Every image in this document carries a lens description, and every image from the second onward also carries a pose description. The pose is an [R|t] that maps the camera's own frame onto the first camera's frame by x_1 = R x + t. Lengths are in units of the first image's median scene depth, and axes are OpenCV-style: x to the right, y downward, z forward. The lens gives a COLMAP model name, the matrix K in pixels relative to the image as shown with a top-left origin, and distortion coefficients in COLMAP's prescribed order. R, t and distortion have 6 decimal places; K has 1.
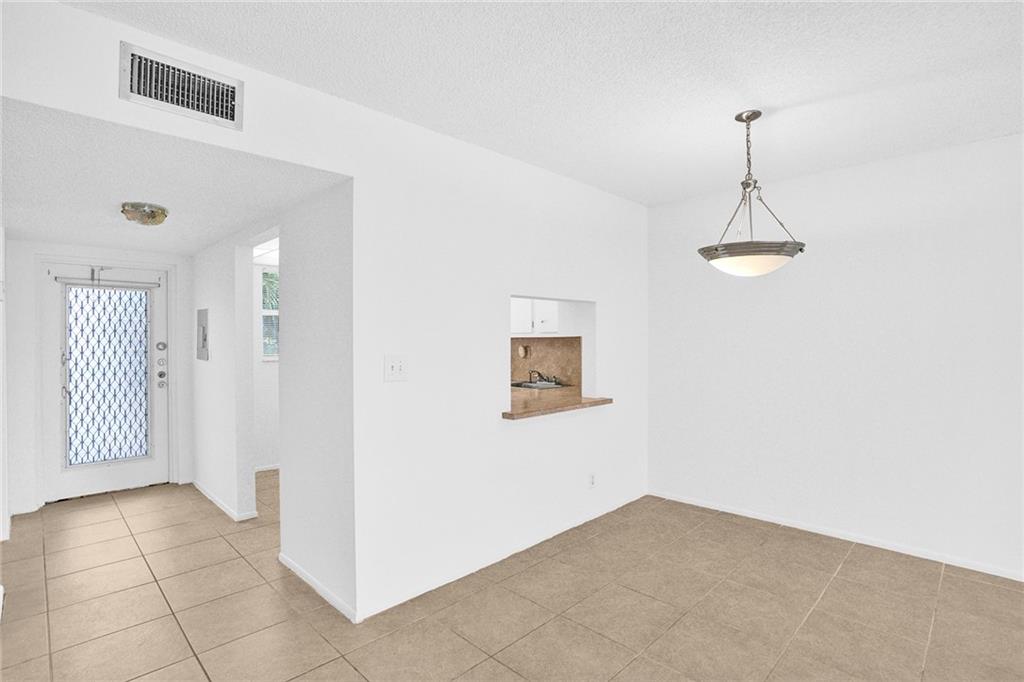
lens RADIAL K [[490.1, 0, 489.9], [0, 490.1, 338.4], [0, 0, 1]] dist [-0.036076, 0.000938]
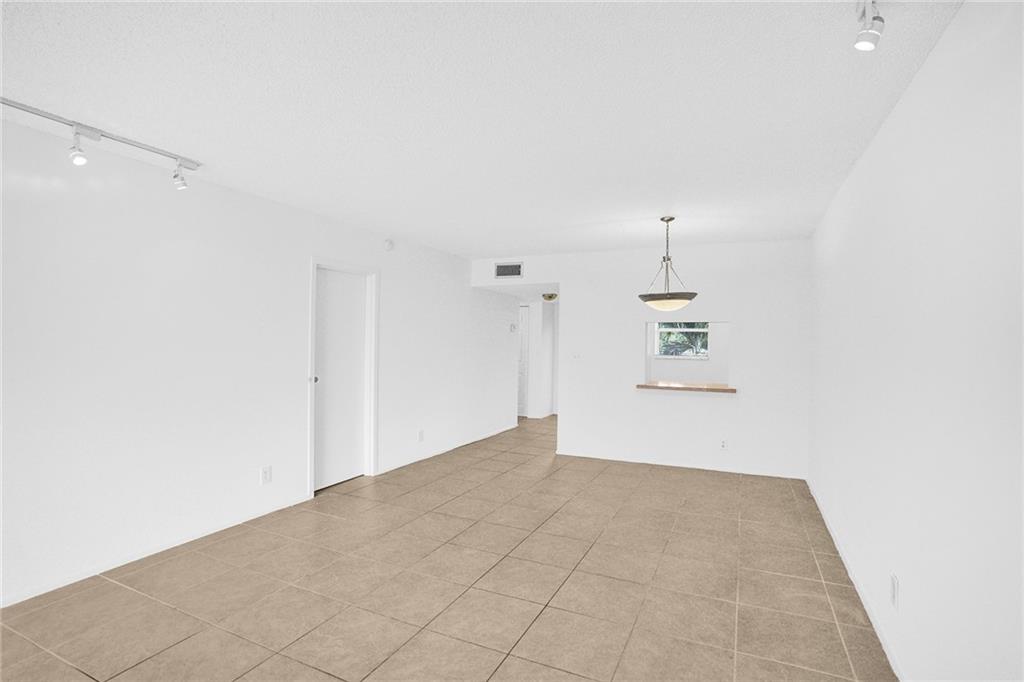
lens RADIAL K [[542.4, 0, 512.0], [0, 542.4, 341.0], [0, 0, 1]] dist [-0.045409, 0.000734]
pose [[0.317823, 0.005080, -0.948137, 1.296551], [-0.006141, 0.999976, 0.003299, -0.014963], [0.948130, 0.004774, 0.317846, -0.082728]]
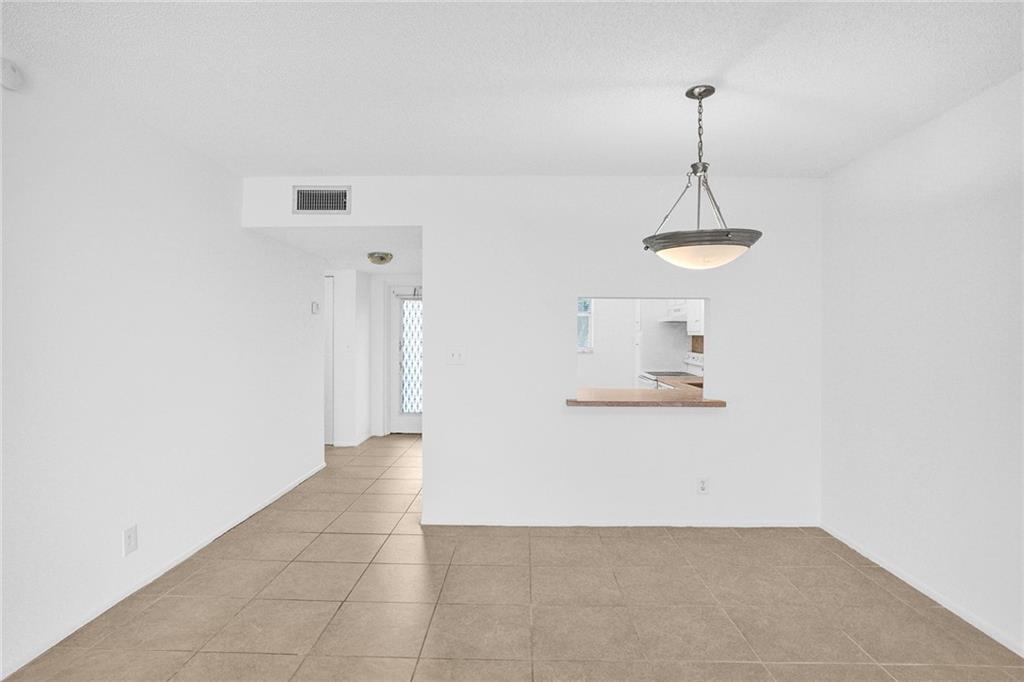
lens RADIAL K [[500.1, 0, 512.0], [0, 500.1, 341.0], [0, 0, 1]] dist [-0.016066, 0.000526]
pose [[0.721273, 0.015533, -0.692477, 0.538778], [-0.004302, 0.999830, 0.017946, -0.004567], [0.692638, -0.009965, 0.721217, 0.046818]]
